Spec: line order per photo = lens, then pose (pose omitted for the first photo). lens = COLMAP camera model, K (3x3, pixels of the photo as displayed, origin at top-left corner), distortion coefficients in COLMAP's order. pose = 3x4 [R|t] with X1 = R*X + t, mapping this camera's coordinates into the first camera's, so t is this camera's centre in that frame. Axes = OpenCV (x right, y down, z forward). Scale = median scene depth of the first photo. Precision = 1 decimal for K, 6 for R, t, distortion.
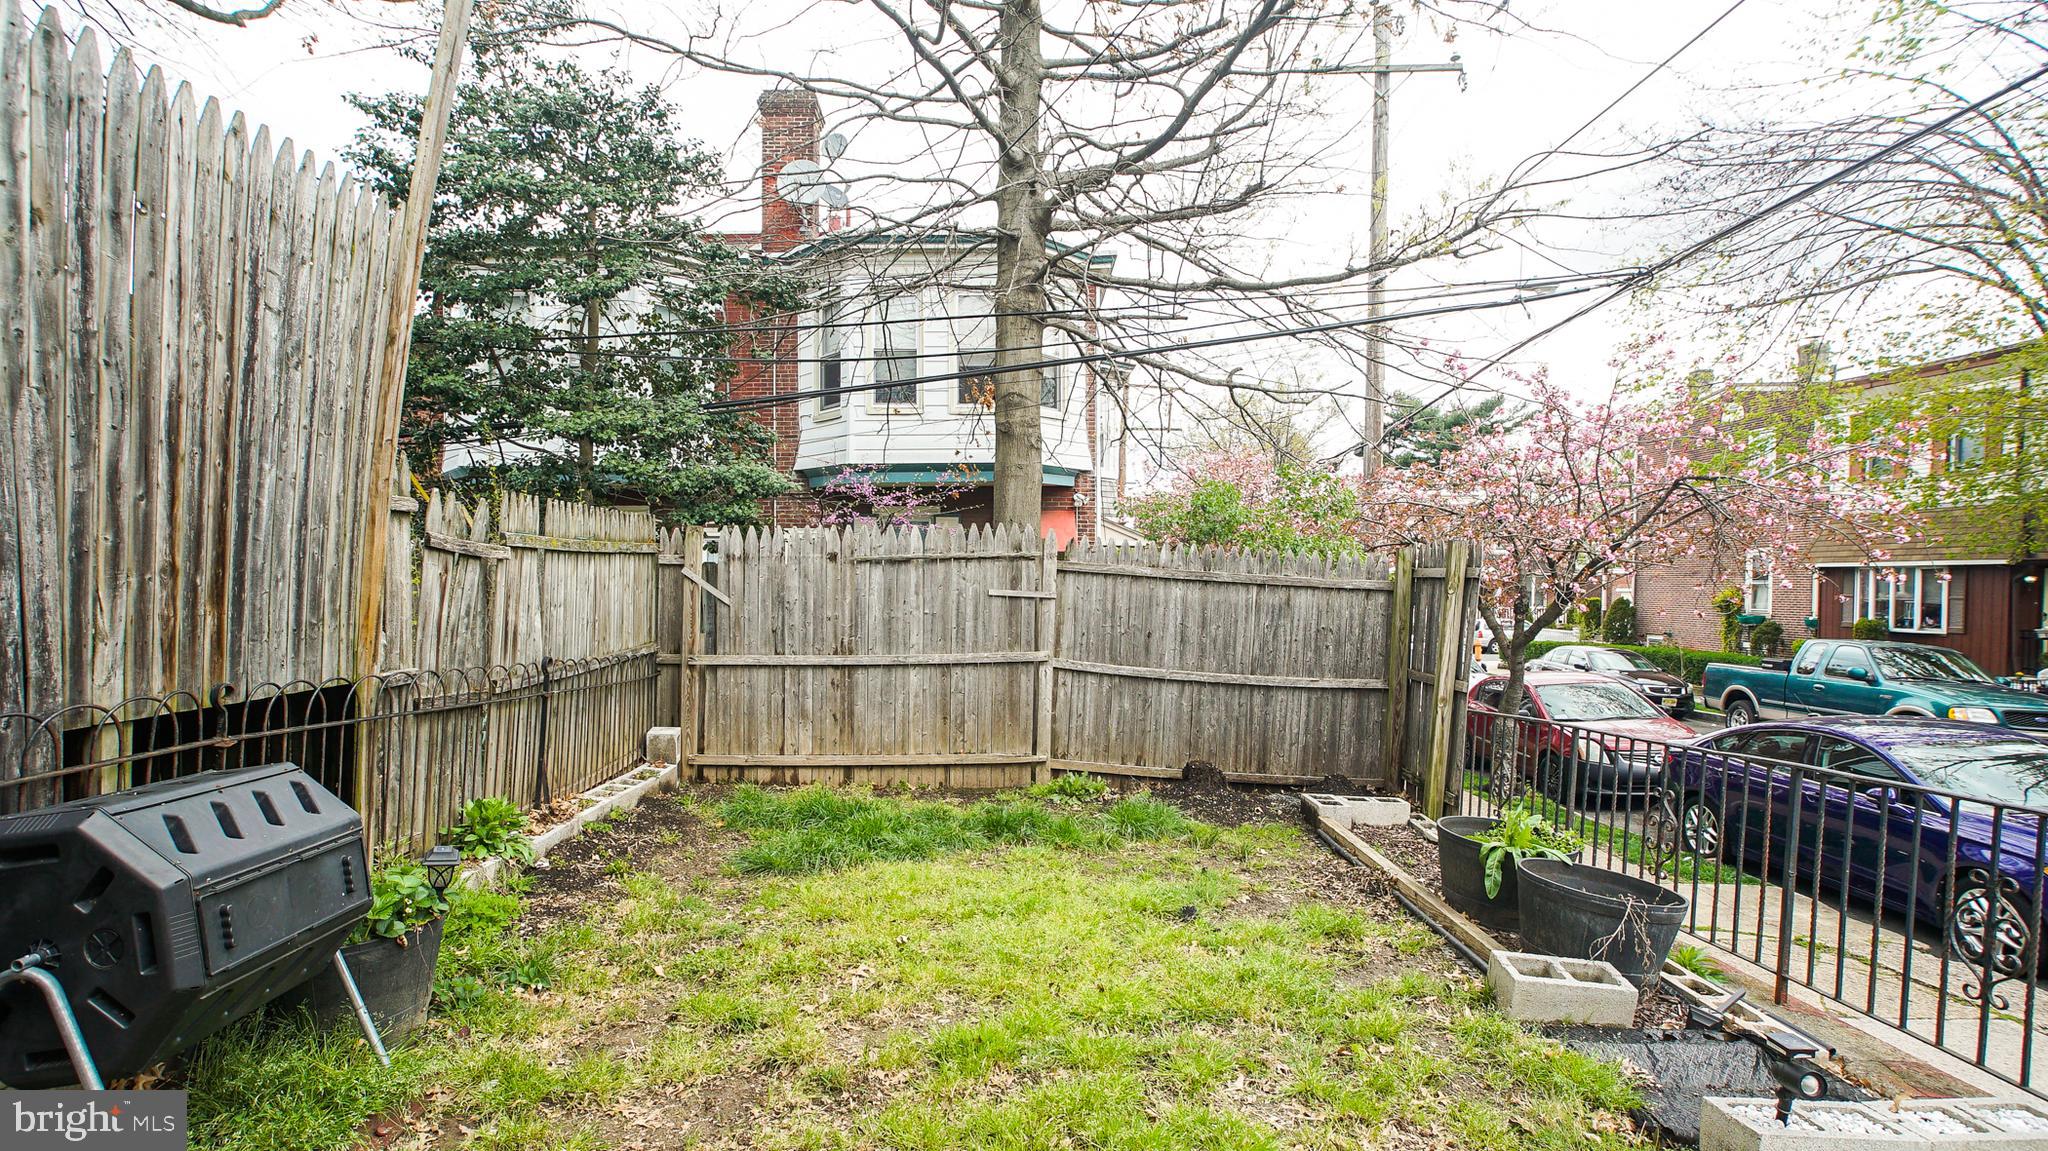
lens RADIAL K [[1007.8, 0, 1013.0], [0, 1007.8, 588.6], [0, 0, 1]] dist [-0.058948, 0.035226]
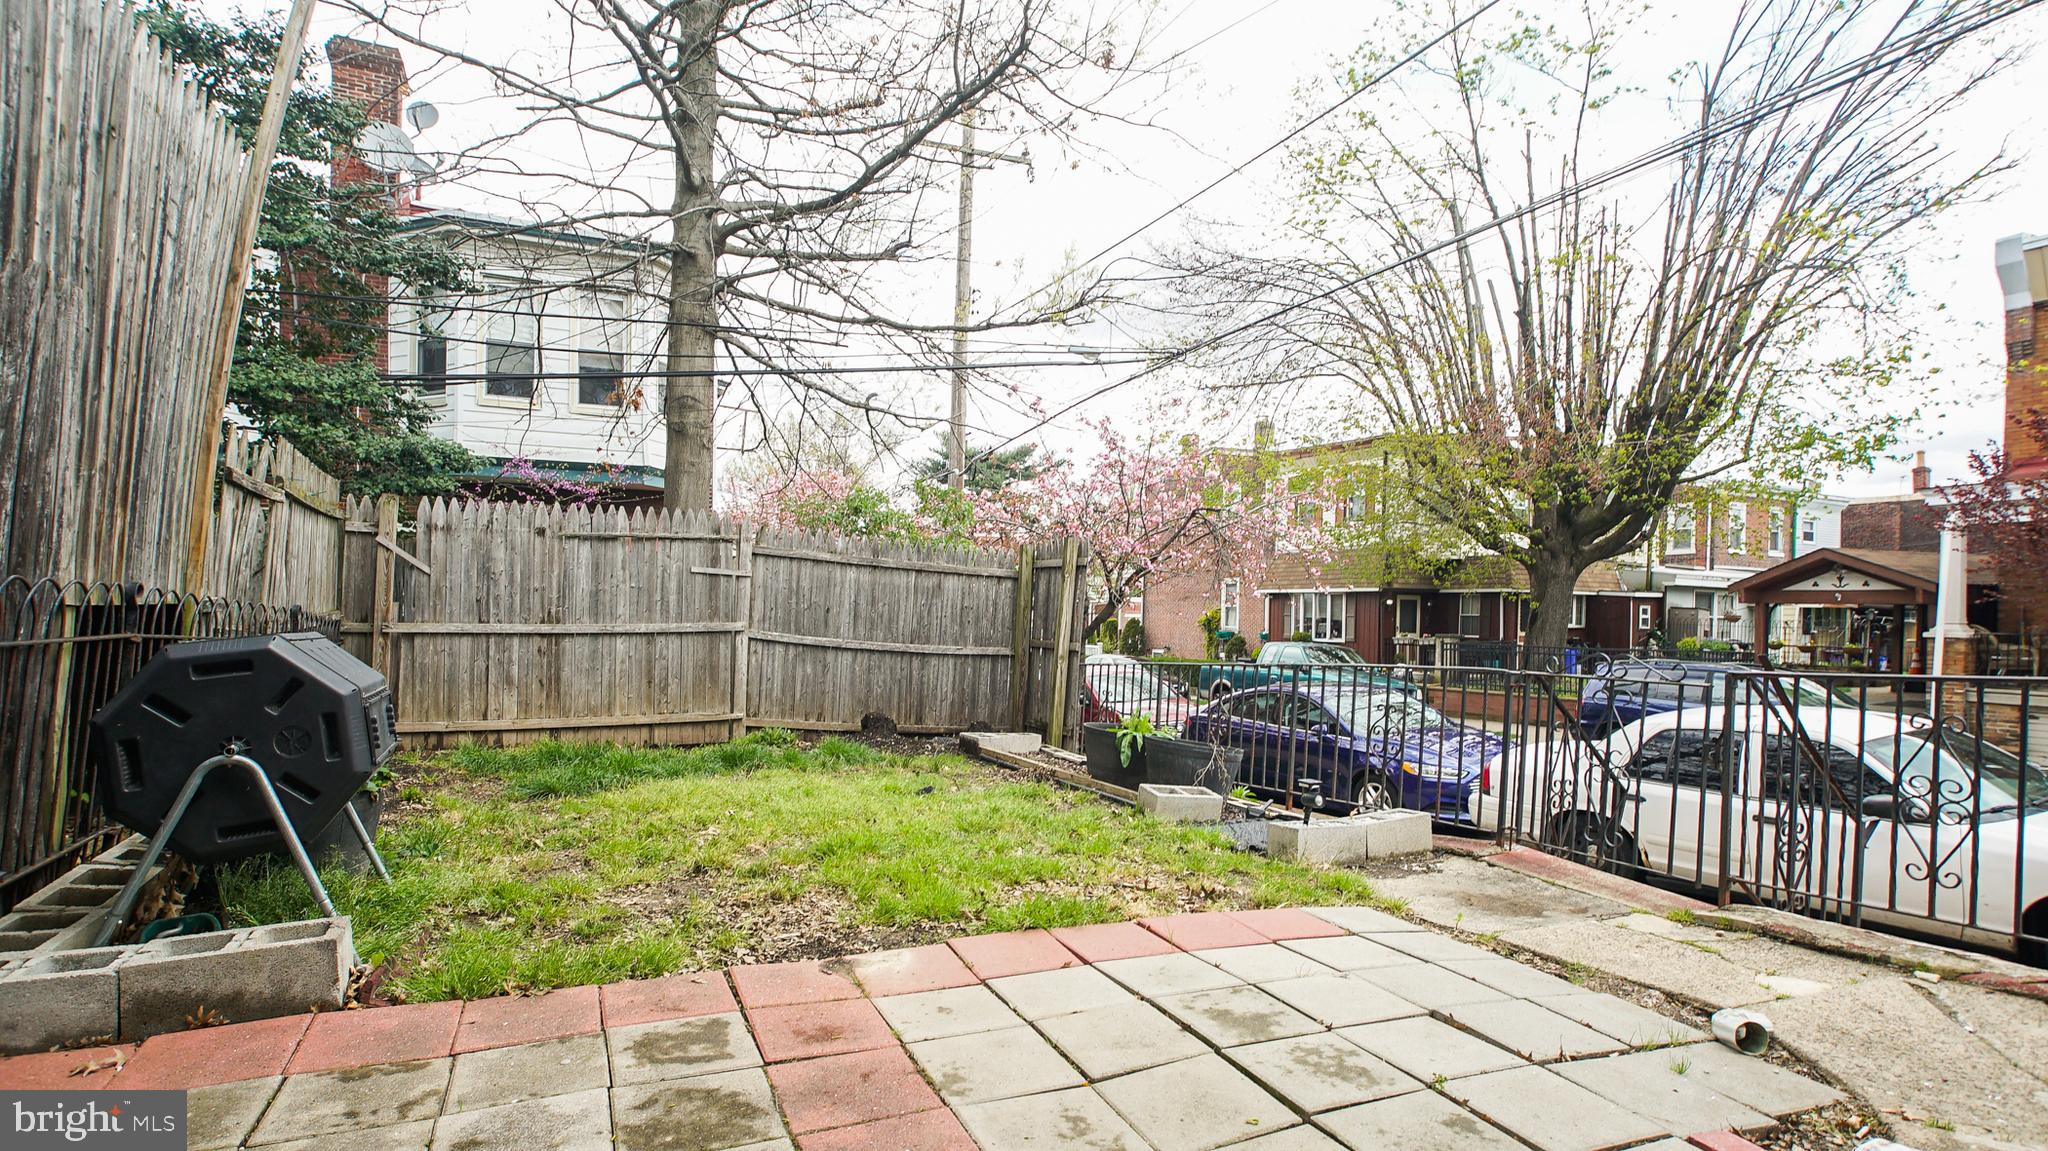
lens RADIAL K [[1007.8, 0, 1013.0], [0, 1007.8, 588.6], [0, 0, 1]] dist [-0.058948, 0.035226]
pose [[0.902500, 0.021856, 0.430134, -0.177196], [-0.009372, 0.999472, -0.031122, 0.055495], [-0.430587, 0.024056, 0.902228, -0.155385]]
